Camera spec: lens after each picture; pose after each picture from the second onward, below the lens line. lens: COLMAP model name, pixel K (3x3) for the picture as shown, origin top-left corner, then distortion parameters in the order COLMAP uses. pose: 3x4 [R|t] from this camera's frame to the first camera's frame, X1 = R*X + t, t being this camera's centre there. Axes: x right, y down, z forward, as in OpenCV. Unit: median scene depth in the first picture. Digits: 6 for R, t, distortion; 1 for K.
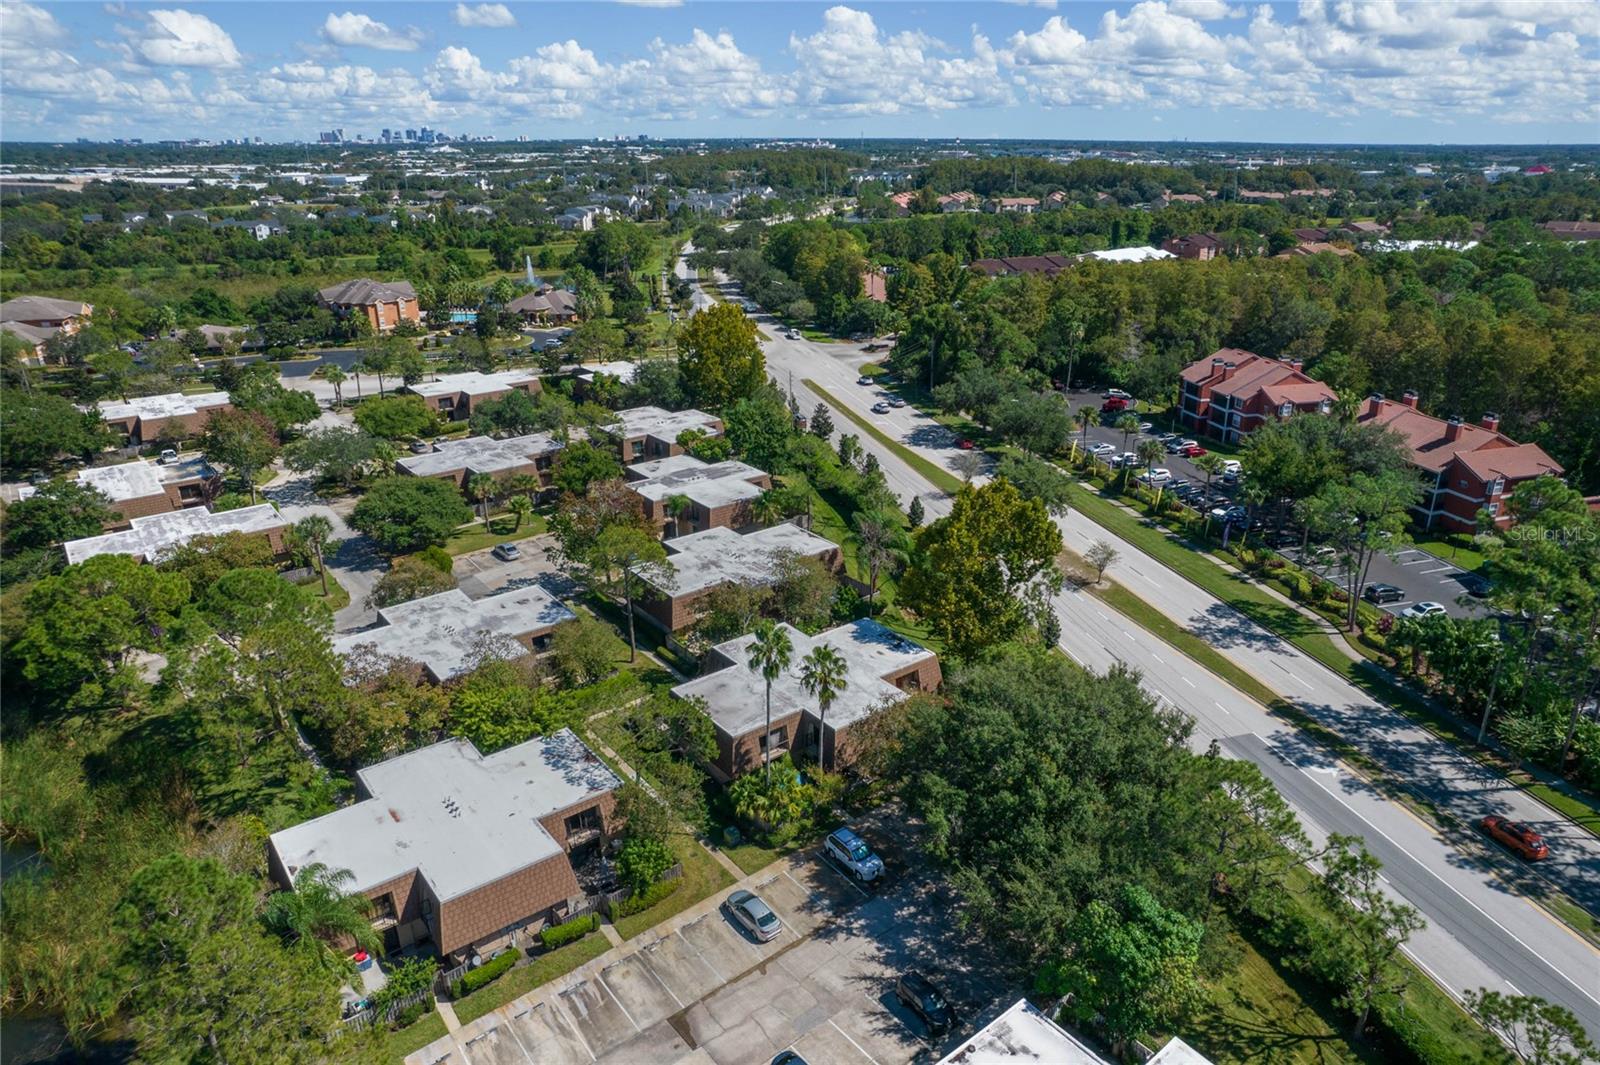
lens RADIAL K [[1035.5, 0, 830.2], [0, 1035.5, 537.3], [0, 0, 1]] dist [-0.087956, 0.071181]
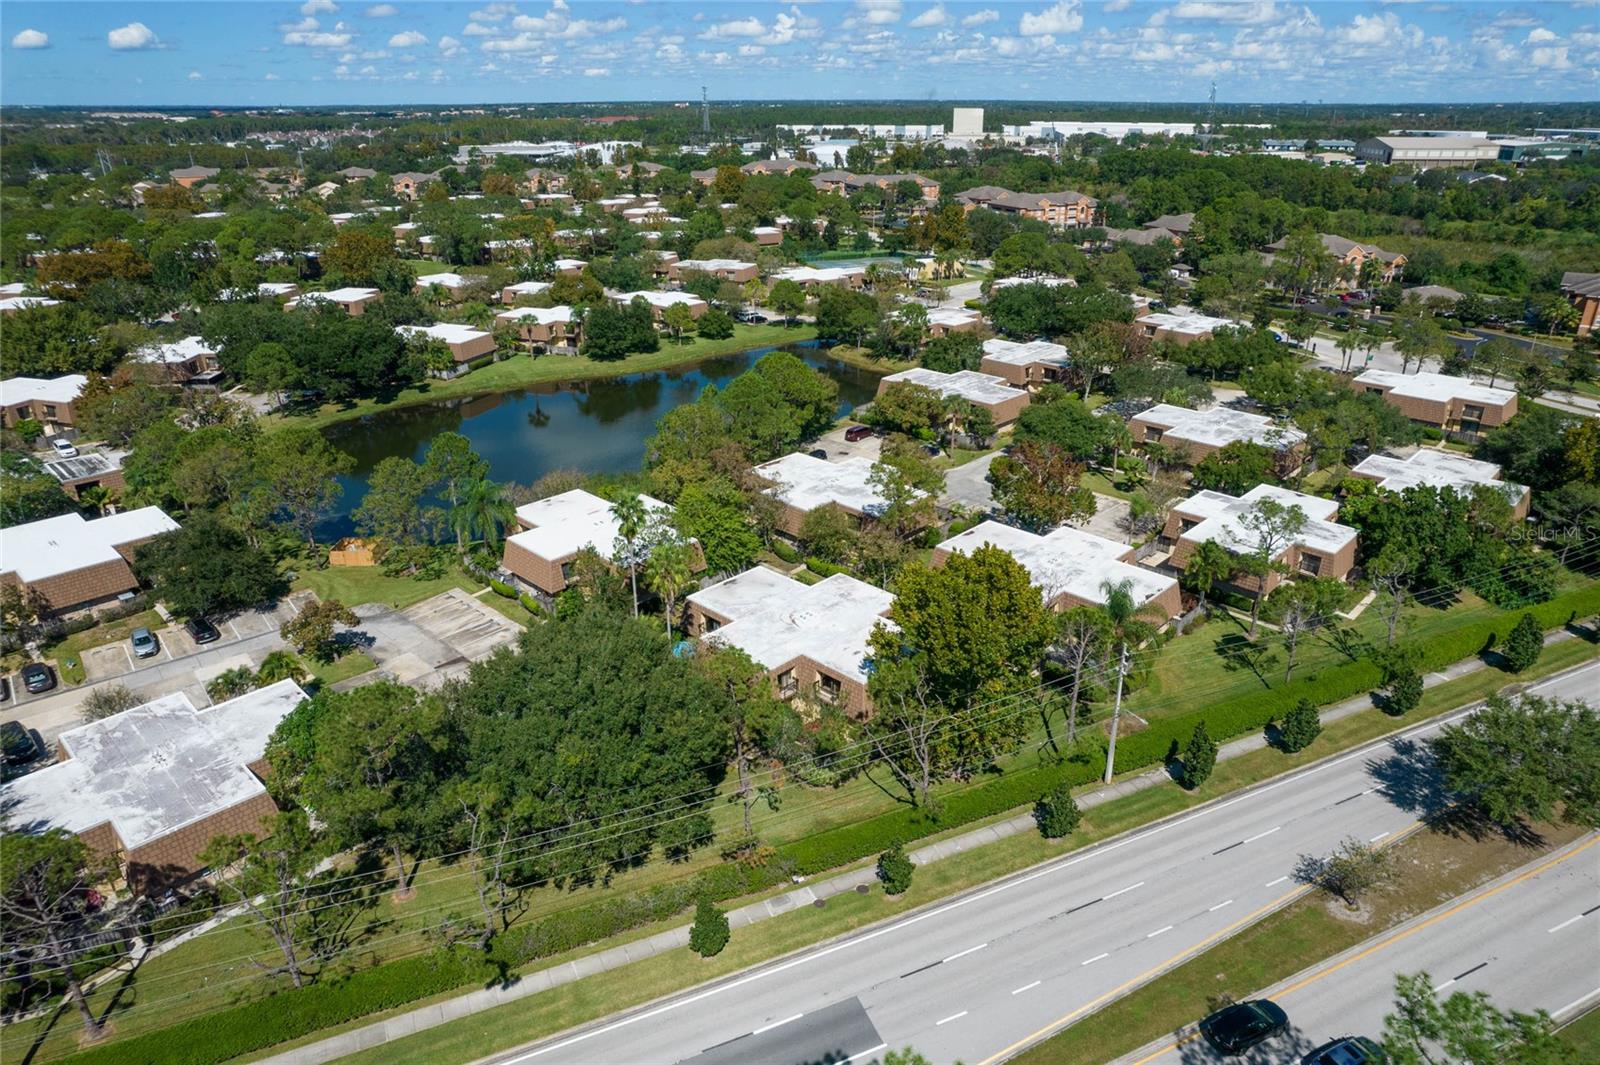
lens RADIAL K [[1041.8, 0, 802.5], [0, 1041.8, 490.2], [0, 0, 1]] dist [-0.092340, 0.086539]
pose [[0.111419, 0.350757, -0.929815, 0.601846], [-0.358172, 0.886931, 0.291661, -0.190567], [0.926984, 0.300537, 0.224452, 0.489957]]
